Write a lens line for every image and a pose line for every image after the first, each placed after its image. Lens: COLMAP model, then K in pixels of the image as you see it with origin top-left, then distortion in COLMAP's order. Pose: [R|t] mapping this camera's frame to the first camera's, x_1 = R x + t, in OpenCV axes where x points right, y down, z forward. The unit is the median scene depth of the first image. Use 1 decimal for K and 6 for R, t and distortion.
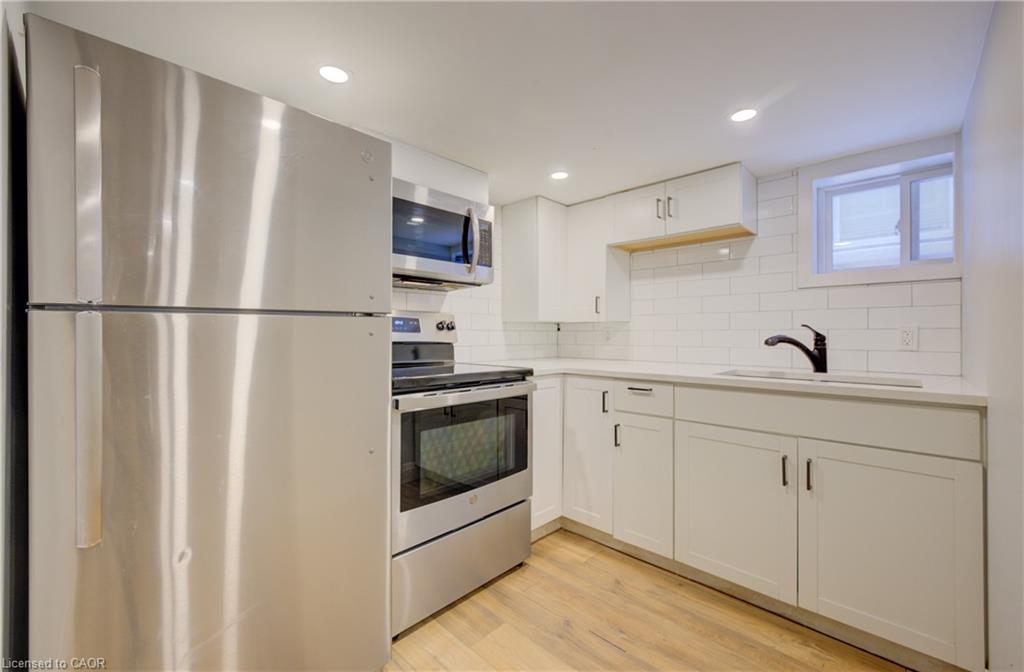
lens RADIAL K [[412.4, 0, 514.5], [0, 412.4, 316.2], [0, 0, 1]] dist [0.000546, 0.000186]
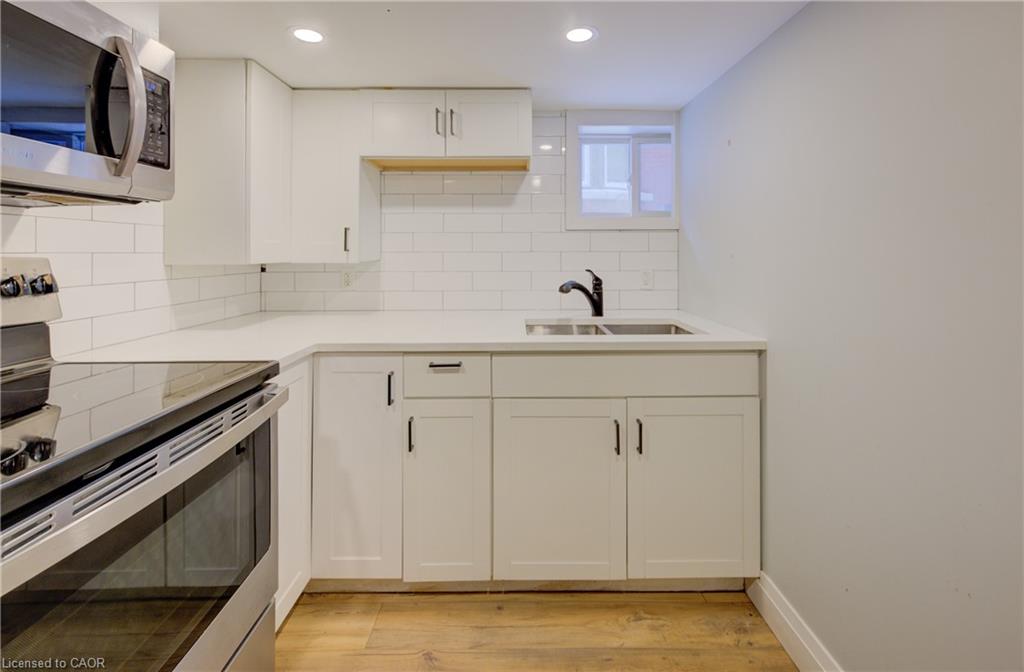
lens RADIAL K [[424.3, 0, 514.8], [0, 424.3, 243.9], [0, 0, 1]] dist [-0.000185, 0.000244]
pose [[0.719821, 0.006978, 0.694124, -0.116934], [-0.022536, 0.999657, 0.013321, -0.044648], [-0.693794, -0.025232, 0.719732, 0.337883]]
